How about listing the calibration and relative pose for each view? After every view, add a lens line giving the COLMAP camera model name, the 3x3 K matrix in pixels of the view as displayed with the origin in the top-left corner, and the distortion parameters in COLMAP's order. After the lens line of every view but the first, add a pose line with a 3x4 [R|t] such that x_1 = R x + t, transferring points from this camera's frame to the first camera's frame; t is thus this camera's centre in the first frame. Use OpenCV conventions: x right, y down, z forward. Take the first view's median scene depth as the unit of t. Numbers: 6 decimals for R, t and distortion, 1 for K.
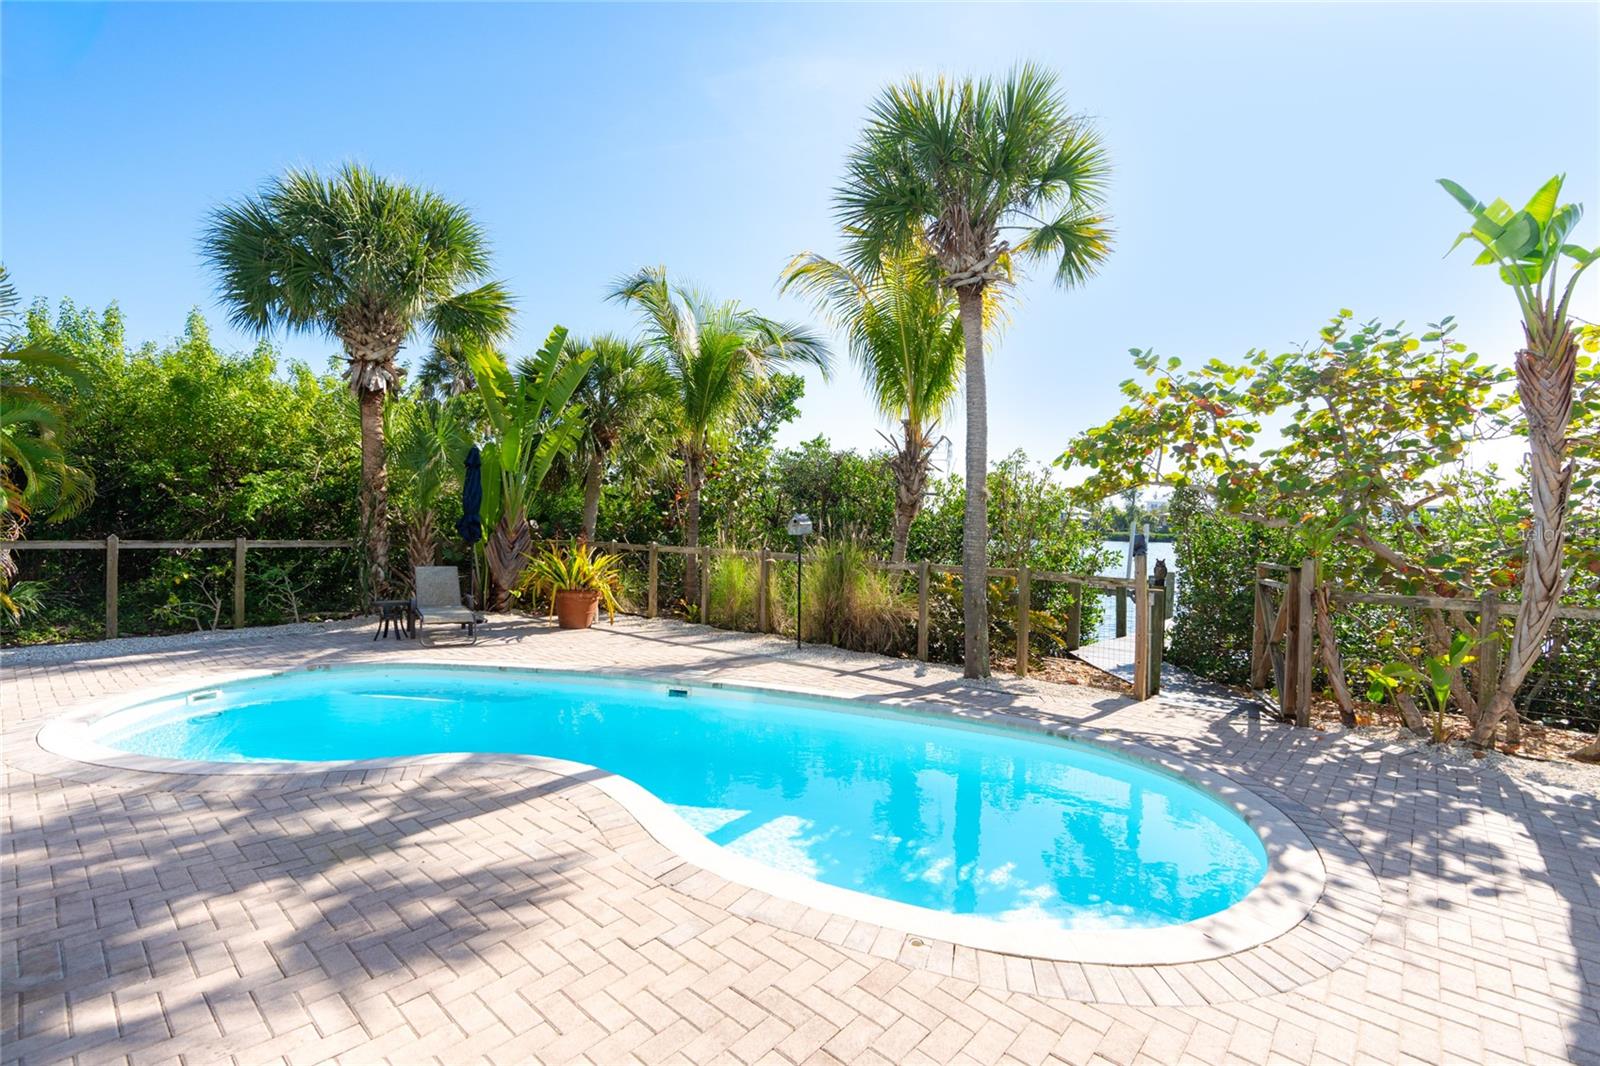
lens RADIAL K [[730.5, 0, 804.2], [0, 730.5, 546.3], [0, 0, 1]] dist [-0.006939, 0.003857]
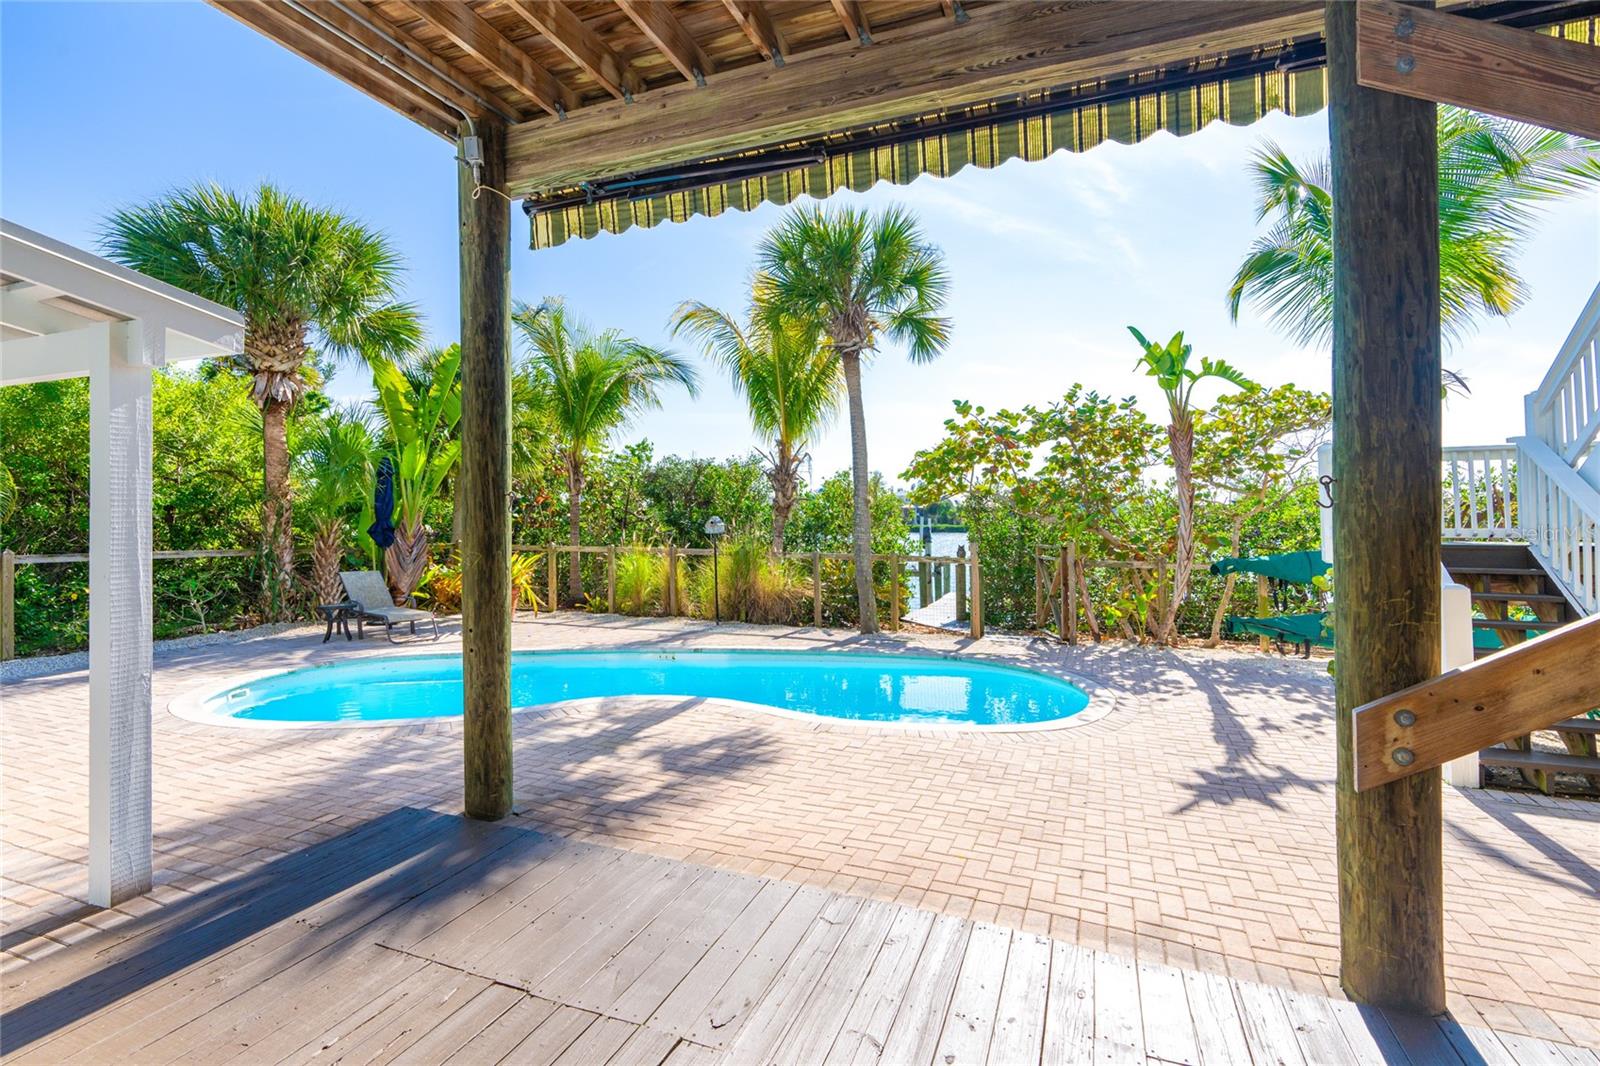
lens RADIAL K [[730.5, 0, 818.9], [0, 730.5, 501.6], [0, 0, 1]] dist [-0.006939, 0.003857]
pose [[0.940828, -0.008264, 0.338783, -0.338782], [0.026479, 0.998439, -0.049179, -0.004810], [-0.337847, 0.055239, 0.939579, -0.299773]]
